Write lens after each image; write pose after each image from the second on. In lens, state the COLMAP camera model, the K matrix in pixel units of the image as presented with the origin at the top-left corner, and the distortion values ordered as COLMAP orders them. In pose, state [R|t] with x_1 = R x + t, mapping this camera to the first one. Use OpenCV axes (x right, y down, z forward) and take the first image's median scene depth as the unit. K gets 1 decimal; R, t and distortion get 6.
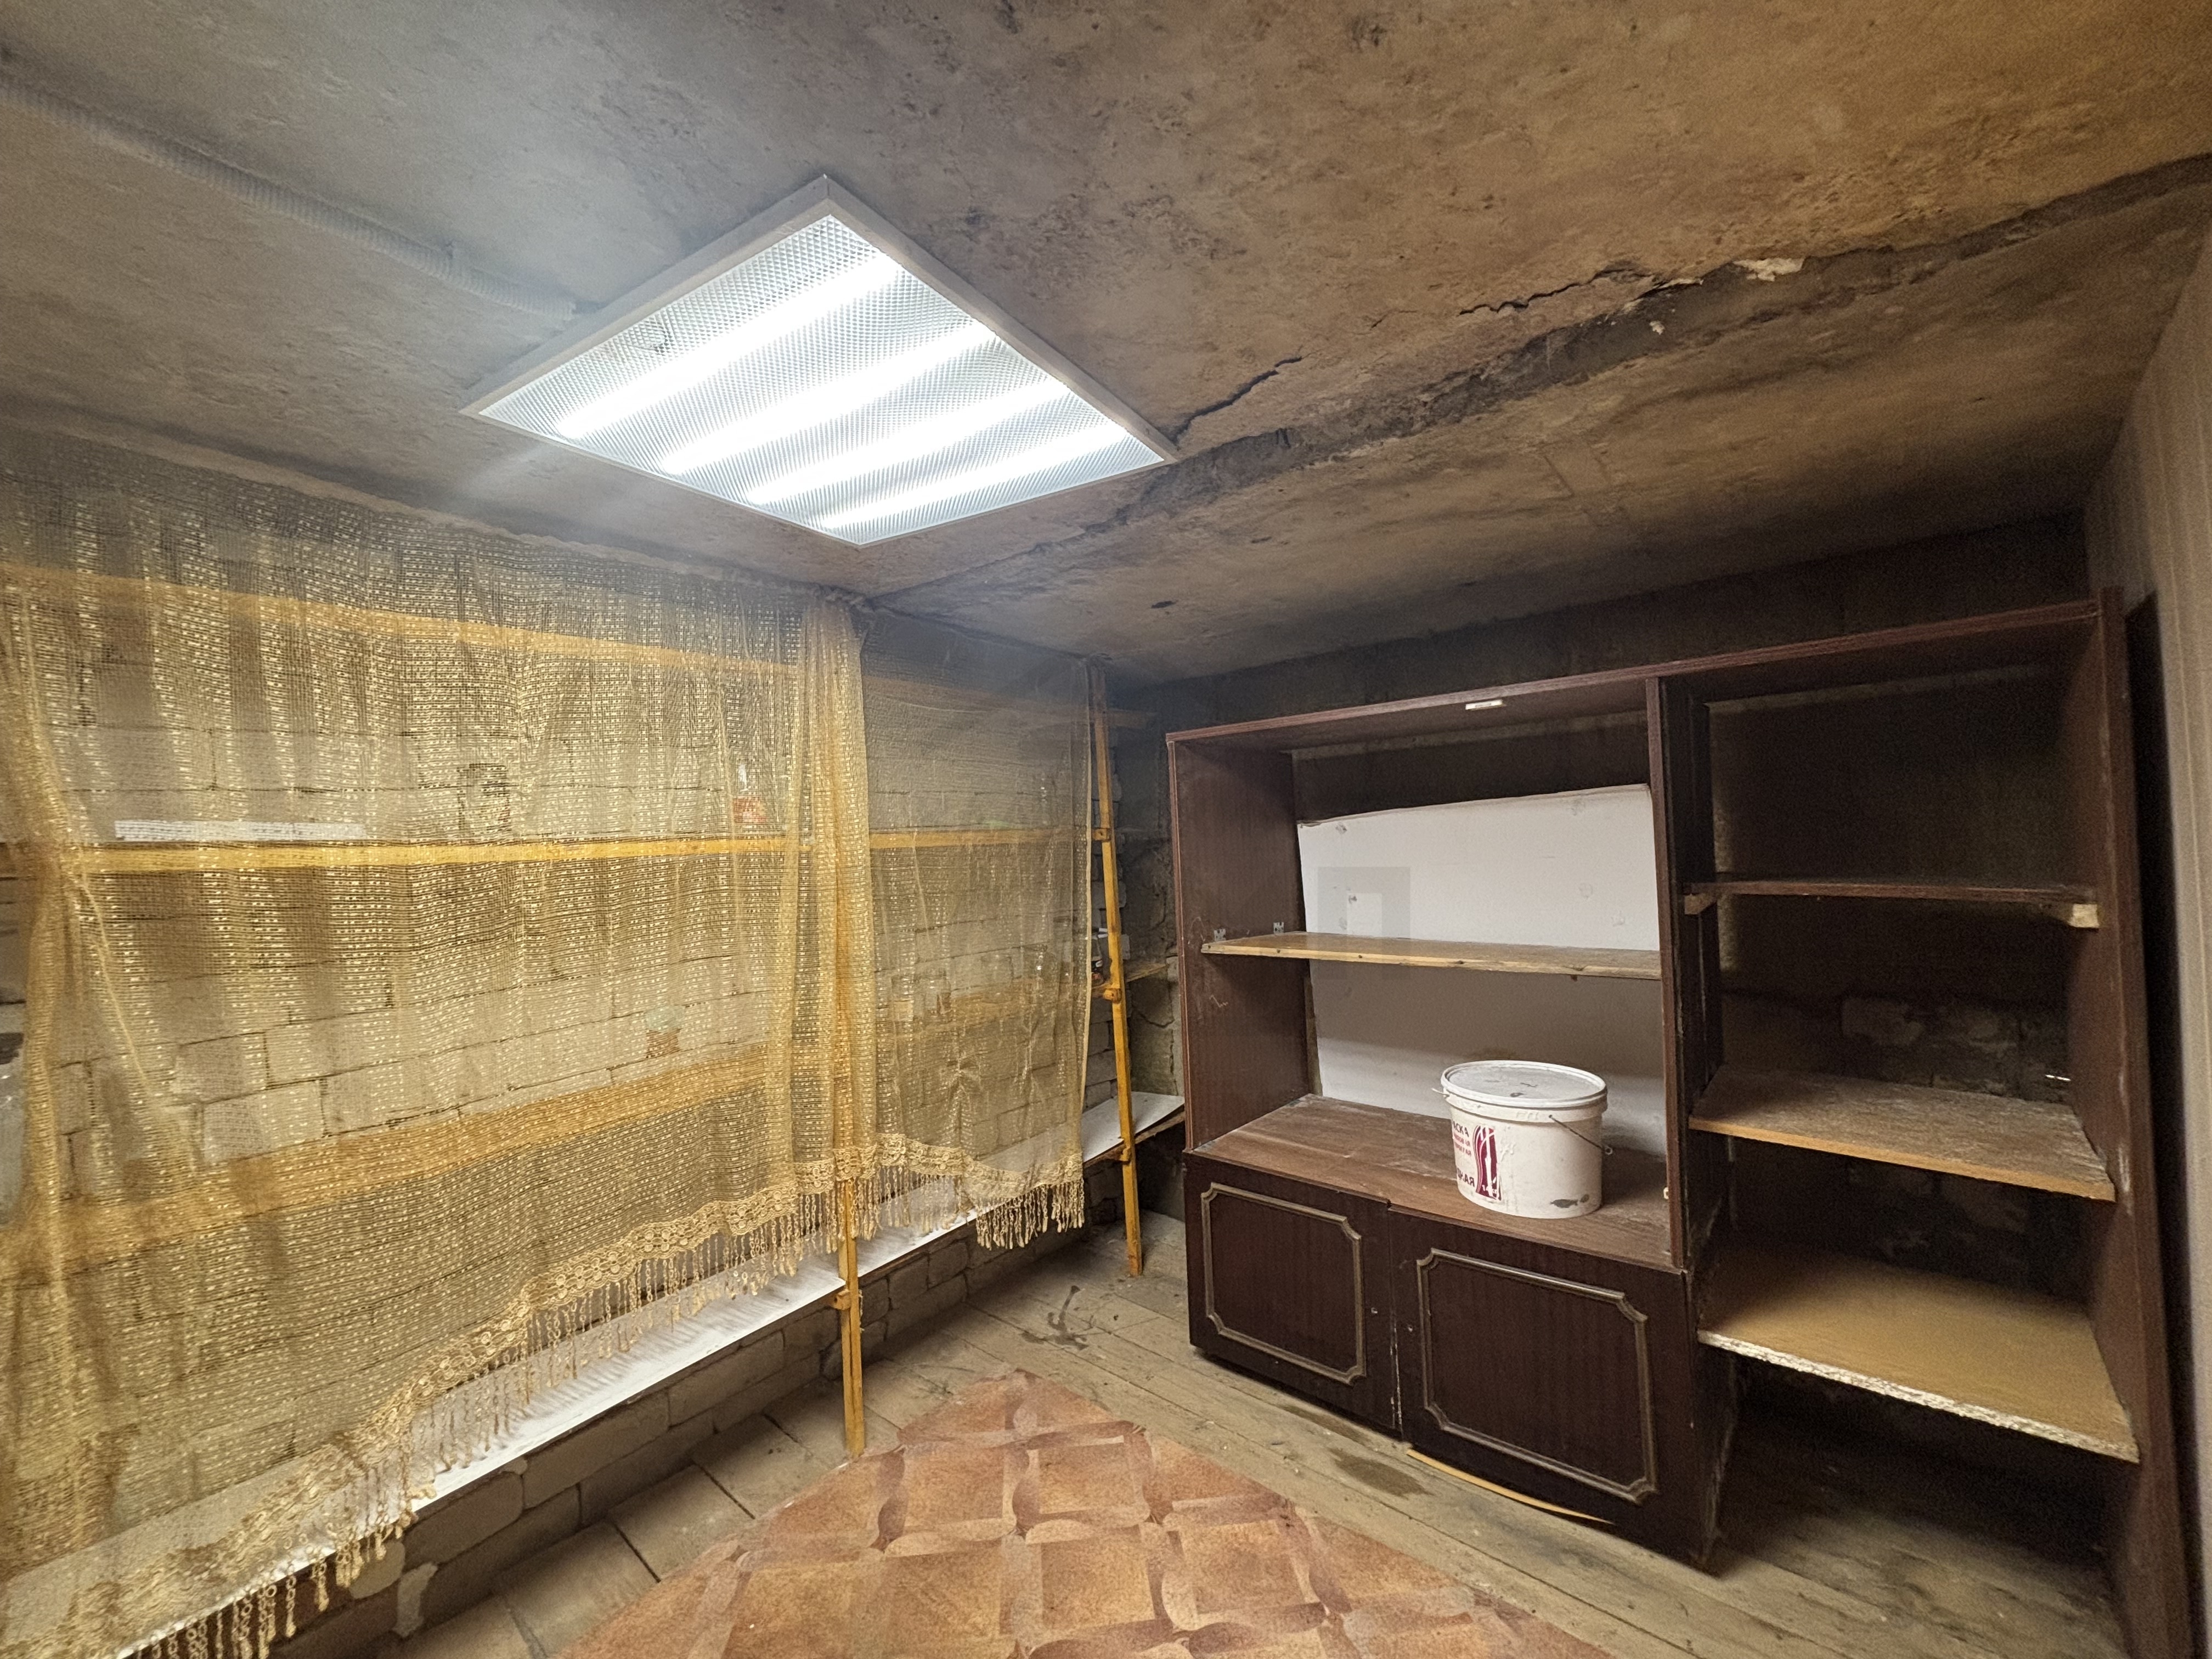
lens RADIAL K [[880.8, 0, 1082.2], [0, 880.8, 832.3], [0, 0, 1]] dist [-0.014170, 0.006604]
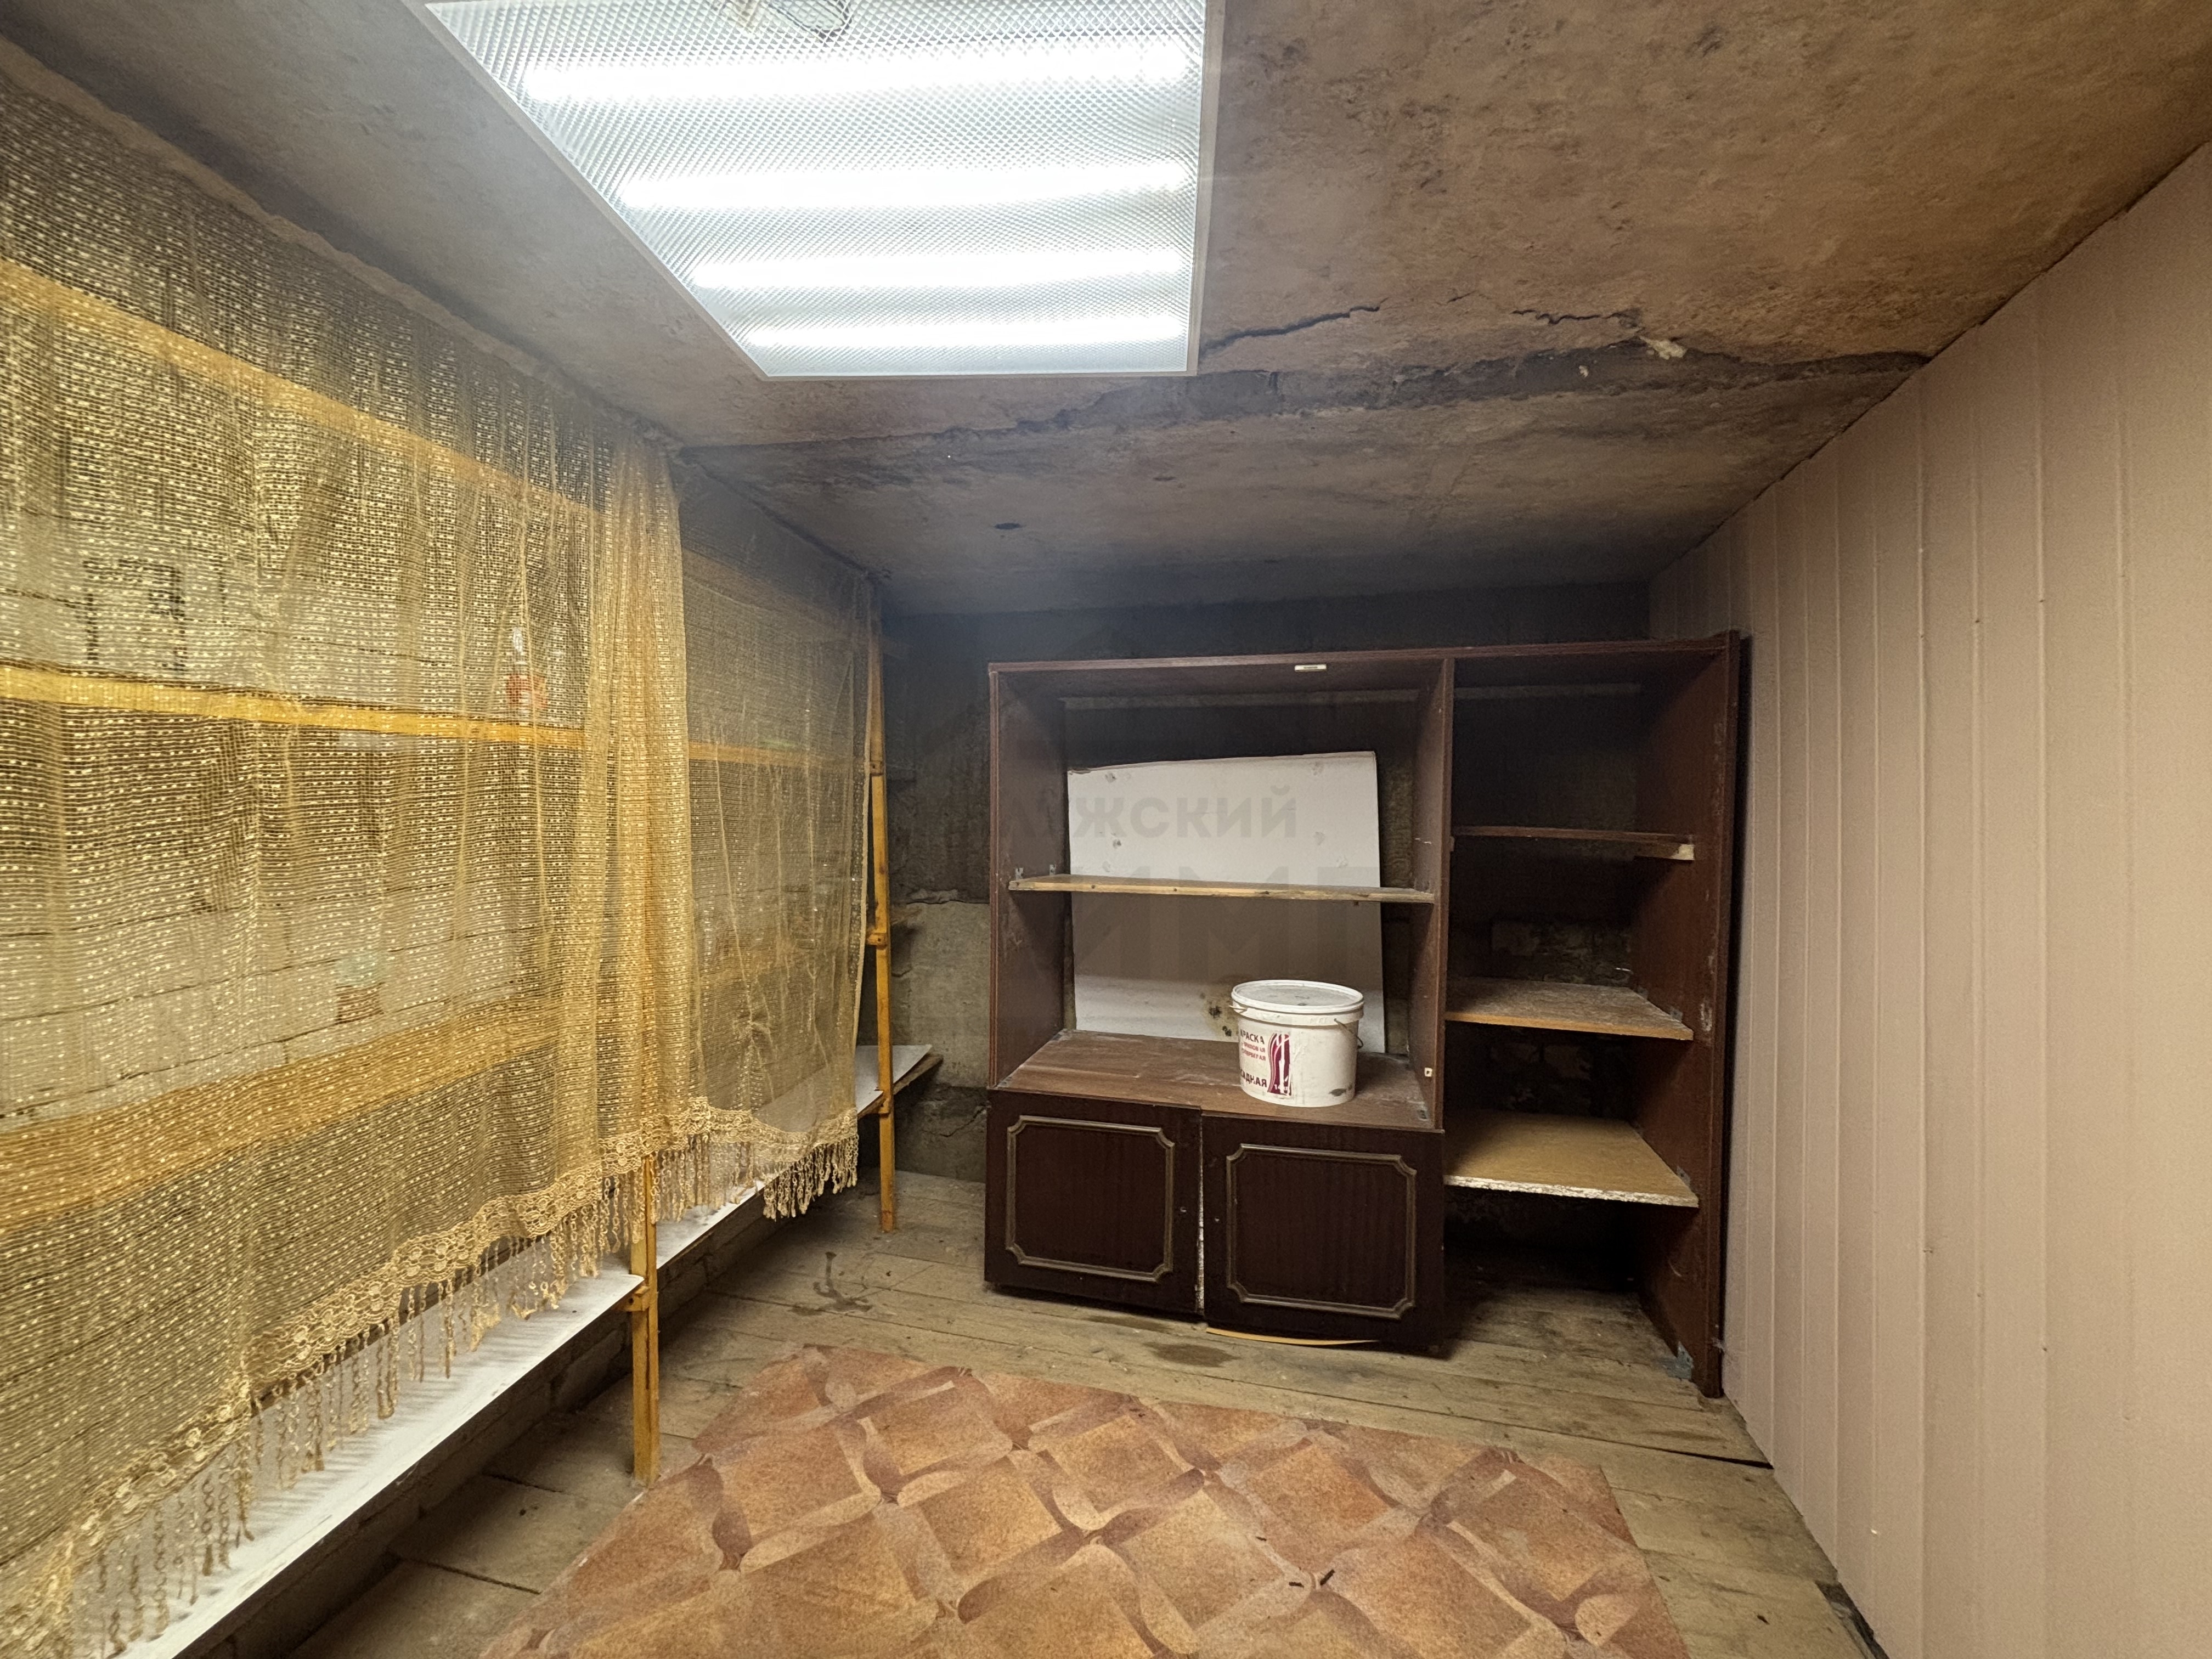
lens RADIAL K [[886.8, 0, 1101.1], [0, 886.8, 831.1], [0, 0, 1]] dist [-0.000702, -0.000042]
pose [[0.885821, 0.036508, 0.462588, -0.312779], [-0.053348, 0.998302, 0.023369, 0.056139], [-0.460949, -0.045379, 0.886265, 0.091357]]
